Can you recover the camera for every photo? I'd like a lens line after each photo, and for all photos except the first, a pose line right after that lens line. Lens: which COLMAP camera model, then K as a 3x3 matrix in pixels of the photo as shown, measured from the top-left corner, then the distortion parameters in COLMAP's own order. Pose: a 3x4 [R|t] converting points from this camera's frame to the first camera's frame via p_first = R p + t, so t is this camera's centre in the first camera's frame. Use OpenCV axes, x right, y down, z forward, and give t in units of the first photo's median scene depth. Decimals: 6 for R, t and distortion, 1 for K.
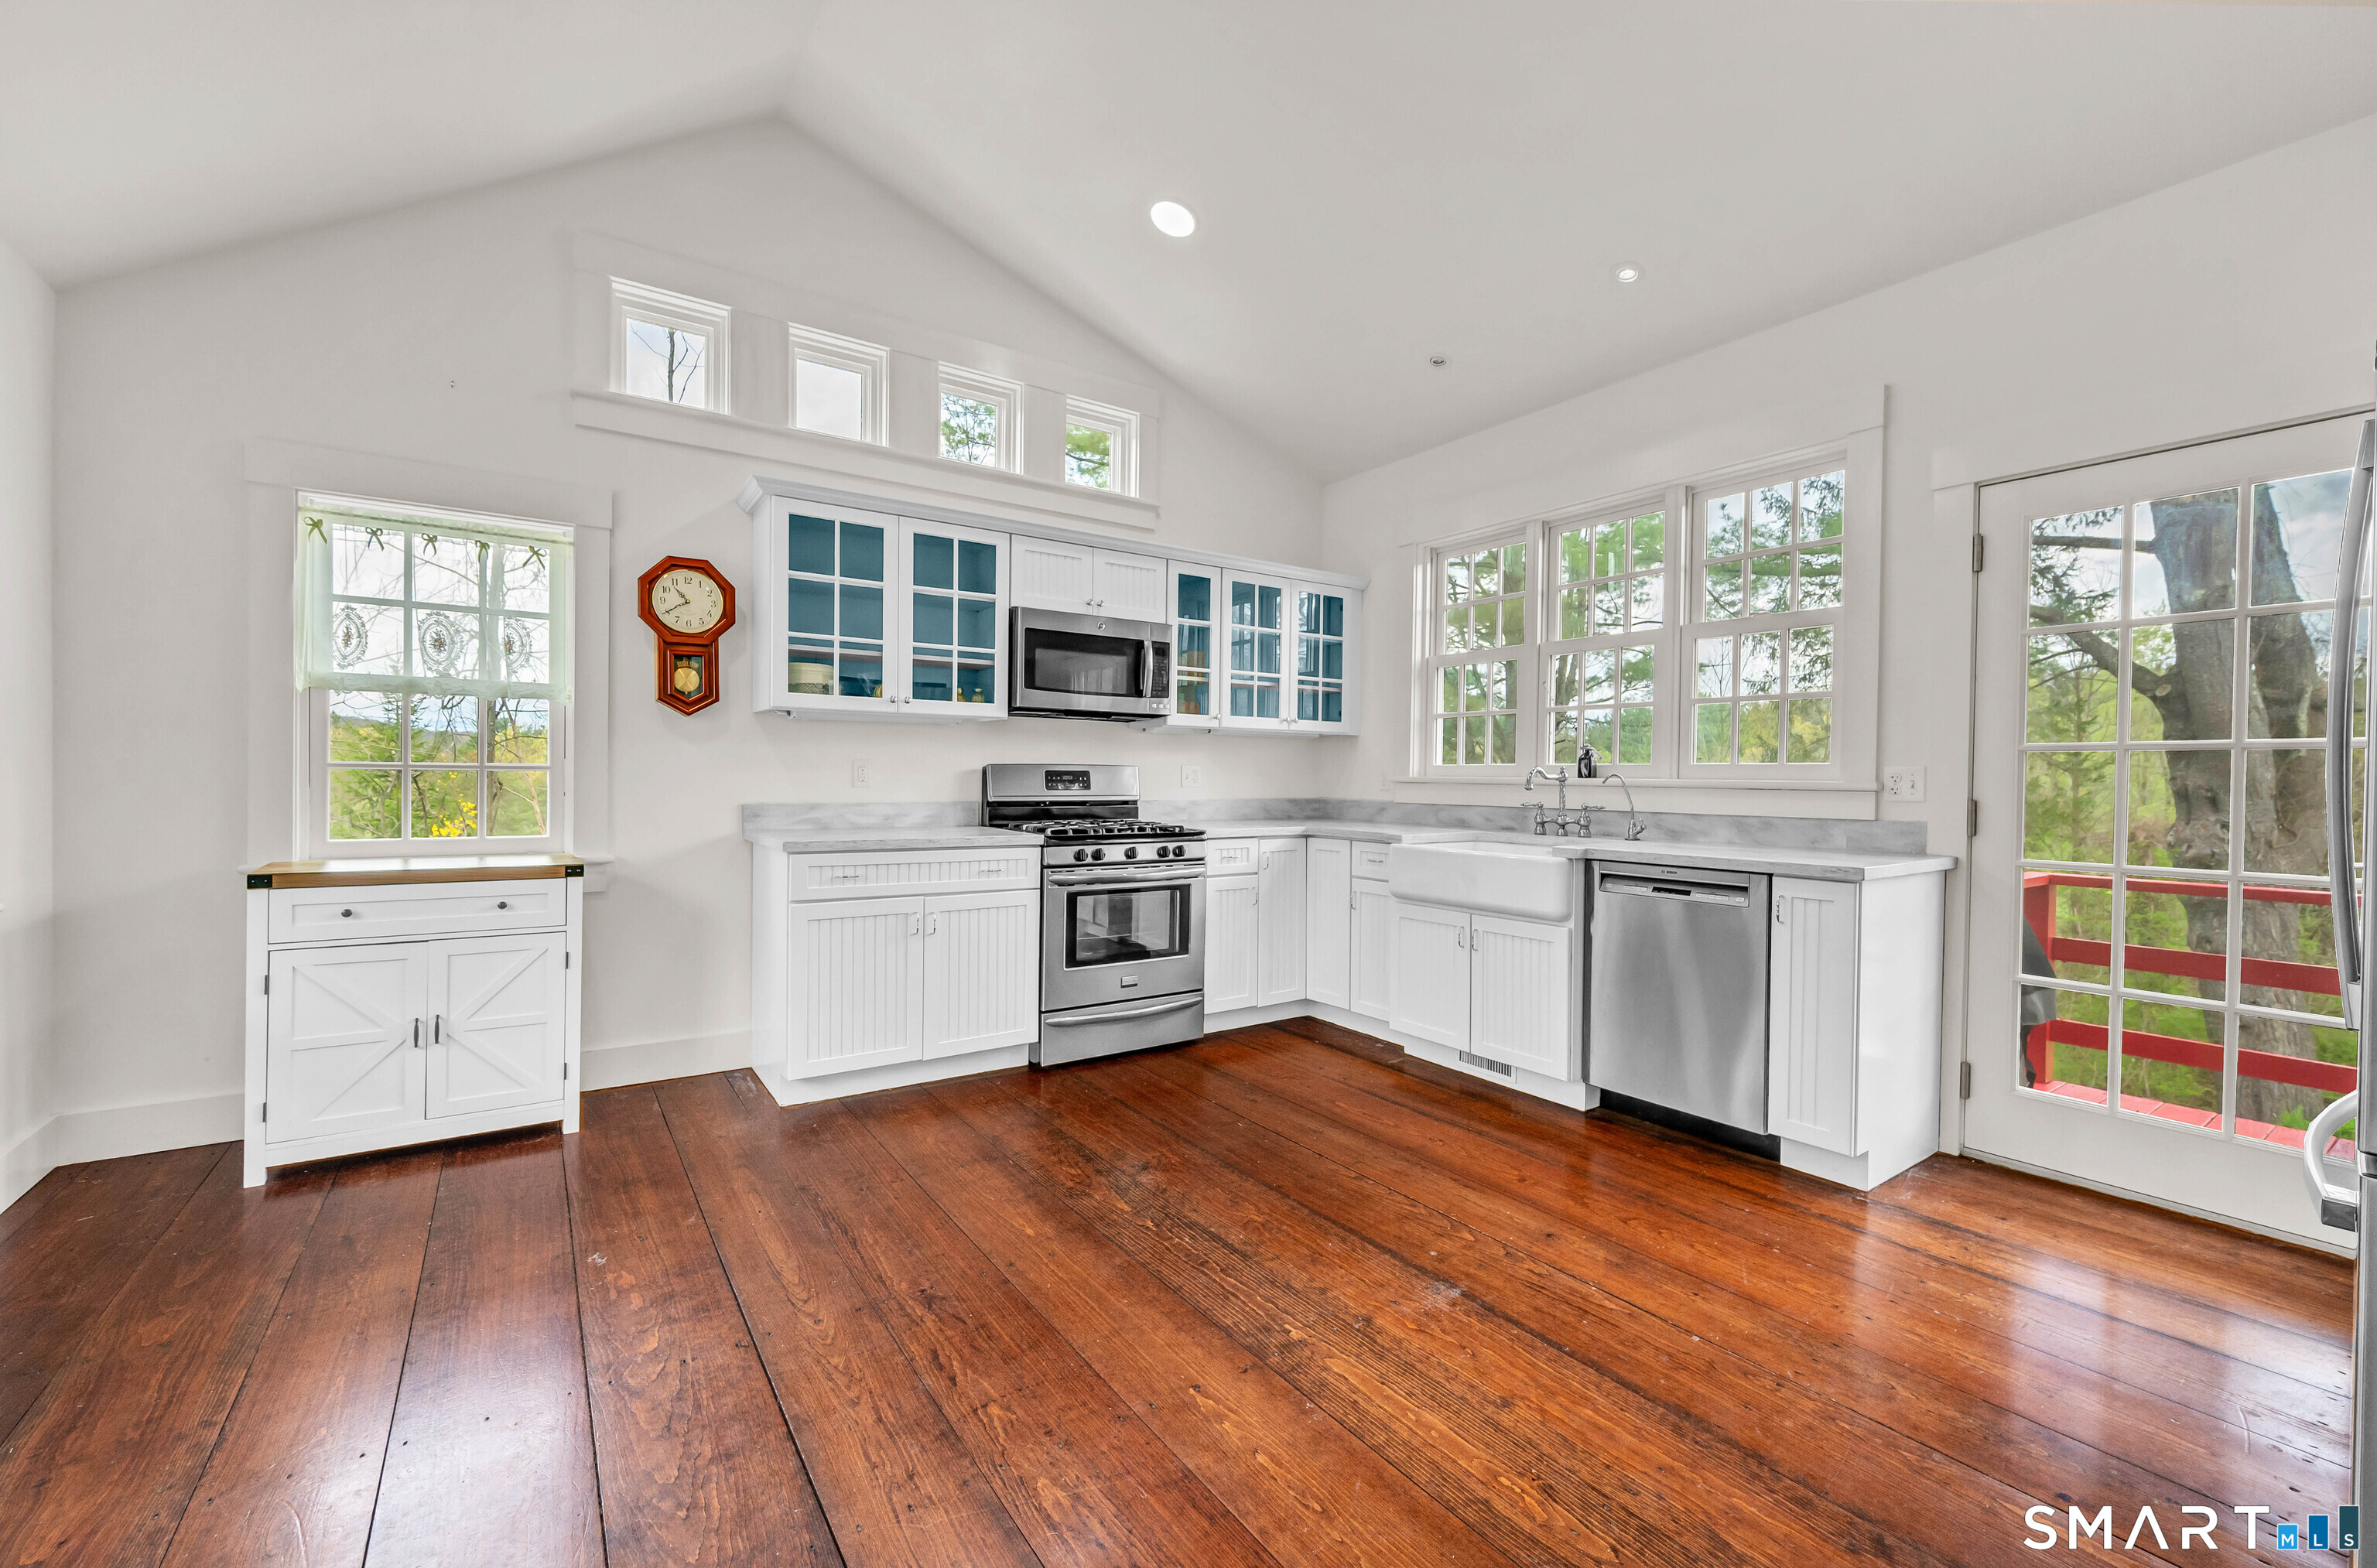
lens RADIAL K [[971.0, 0, 1199.2], [0, 971.0, 784.9], [0, 0, 1]] dist [0.000803, -0.000083]
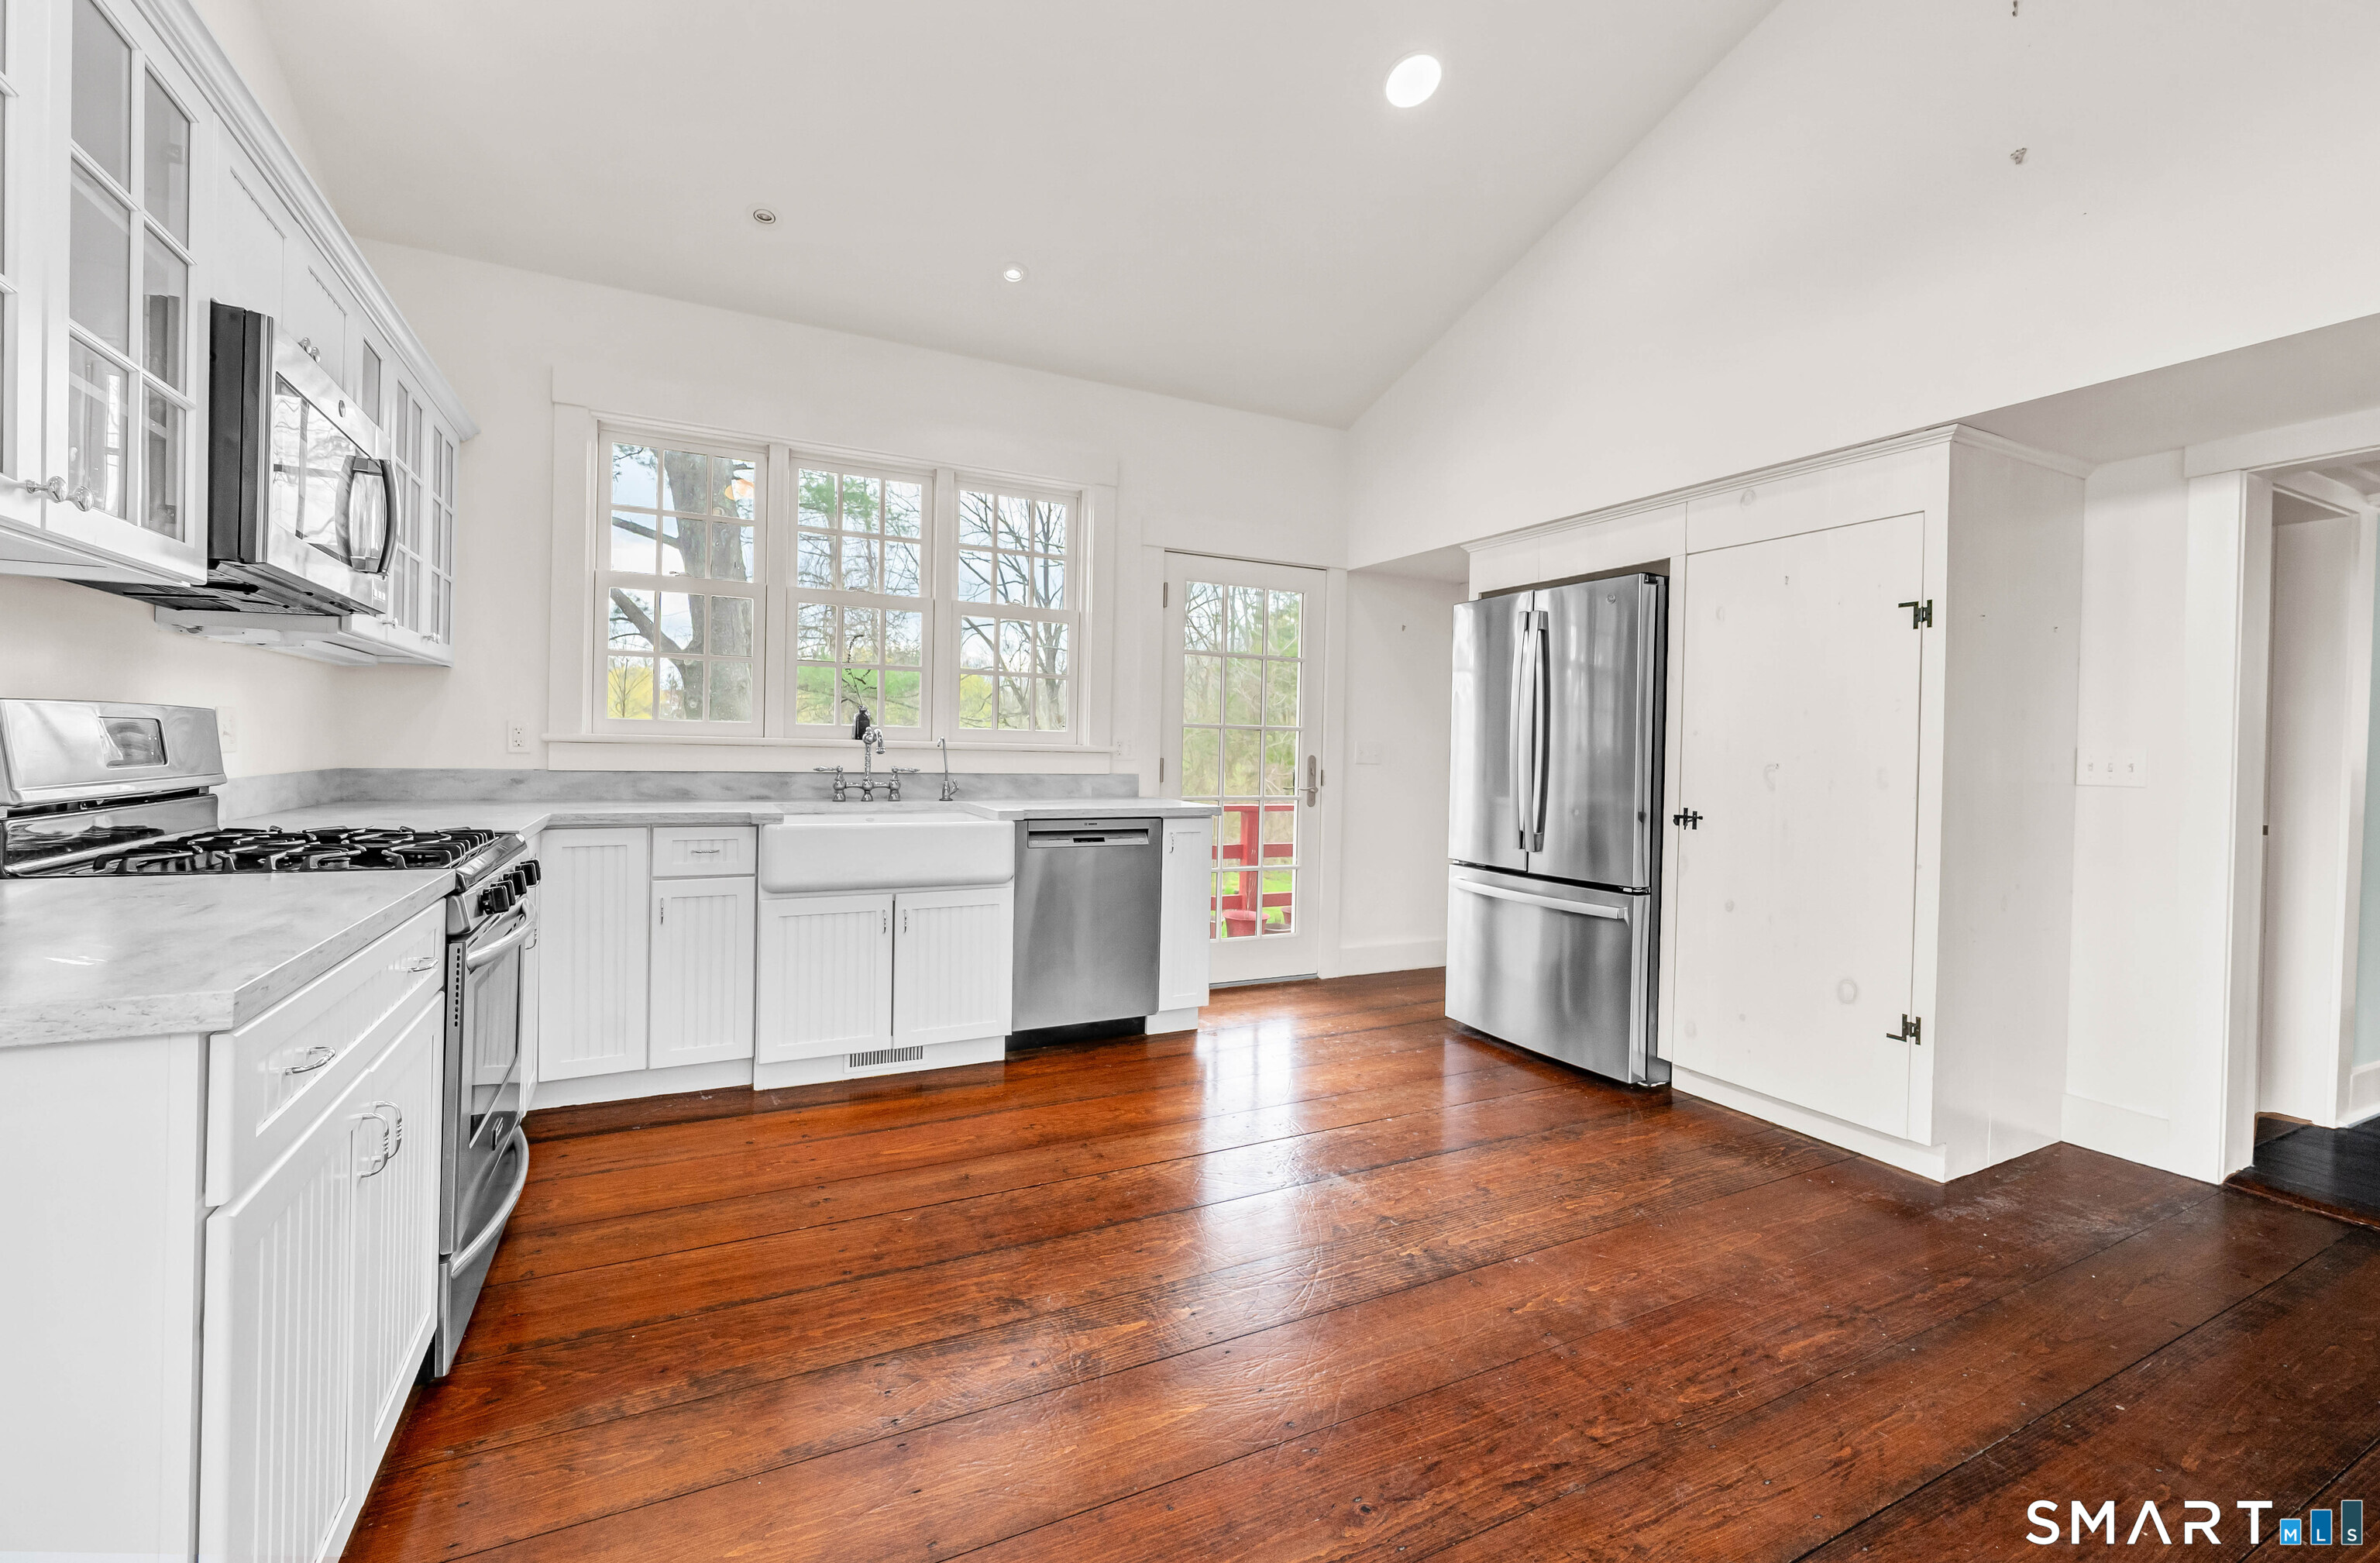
lens RADIAL K [[988.0, 0, 1178.6], [0, 988.0, 753.0], [0, 0, 1]] dist [0.000060, -0.000132]
pose [[0.142866, -0.014092, 0.989642, -0.562661], [-0.010571, 0.999820, 0.015763, -0.013458], [-0.989686, -0.012714, 0.142691, 0.591444]]
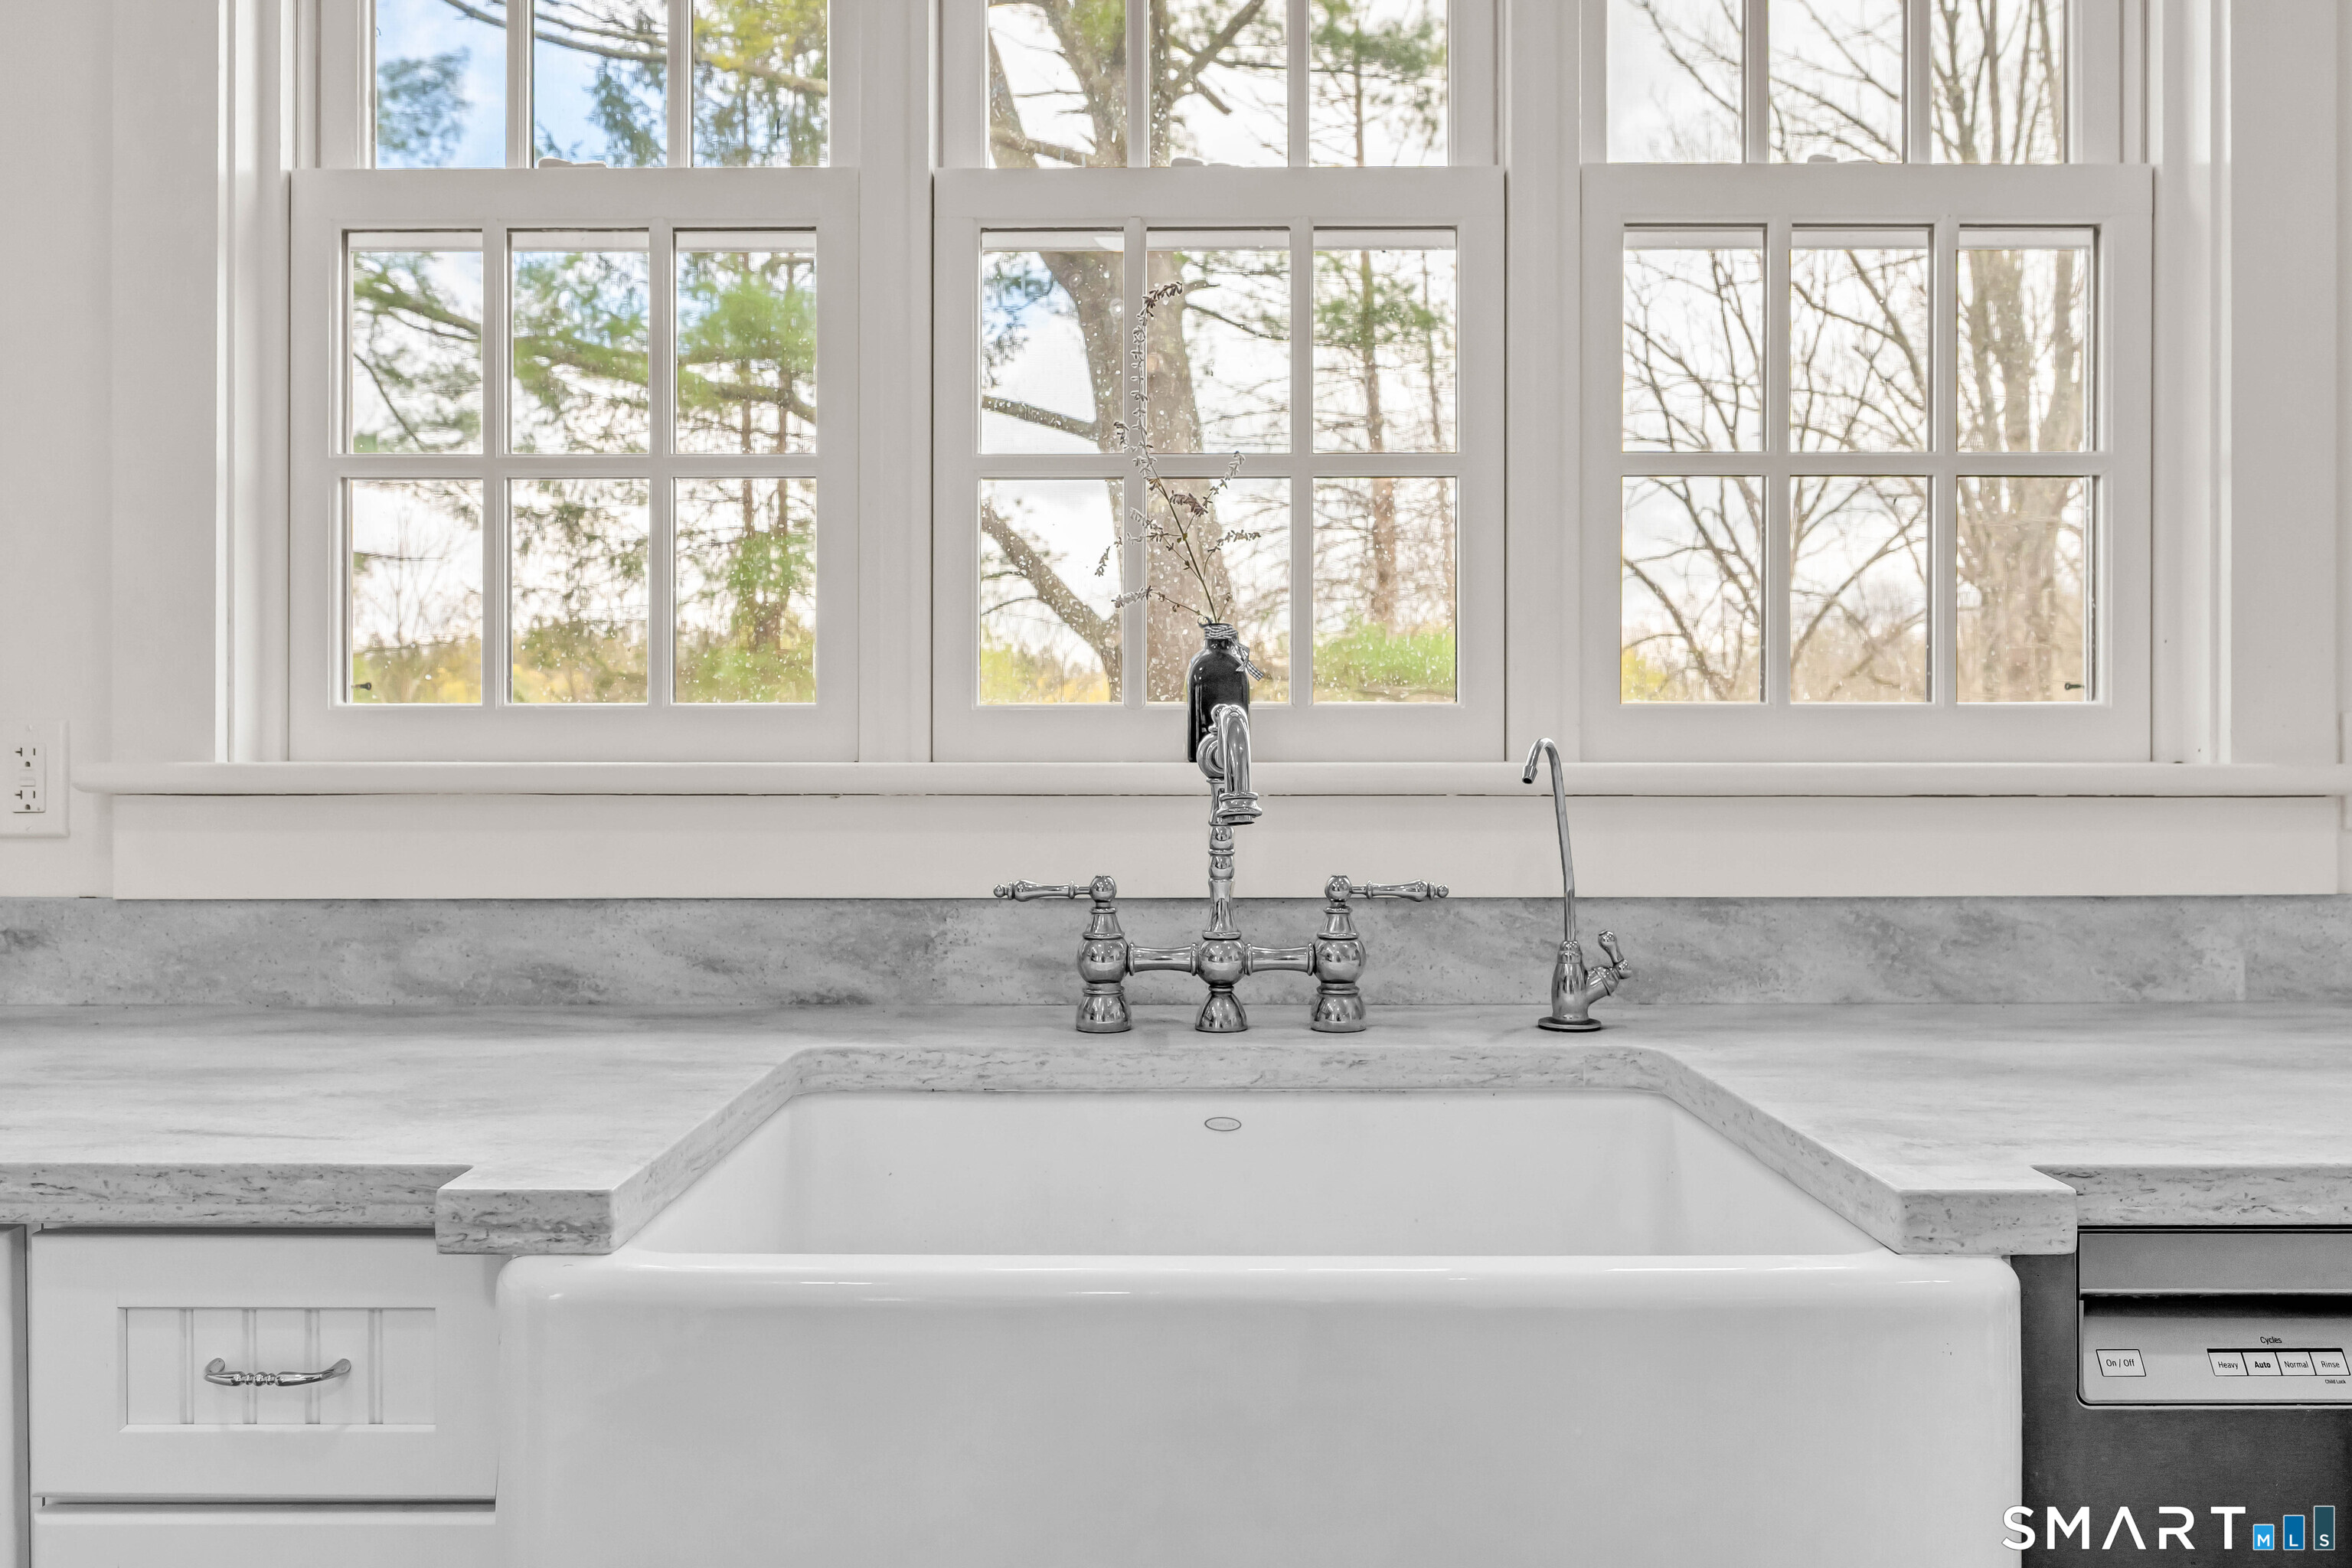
lens RADIAL K [[1713.8, 0, 1170.2], [0, 1713.8, 780.7], [0, 0, 1]] dist [-0.007599, 0.004061]
pose [[0.572368, -0.013484, 0.819886, 0.060719], [0.014857, 0.999871, 0.006071, -0.005448], [-0.819863, 0.008706, 0.572494, 0.832974]]
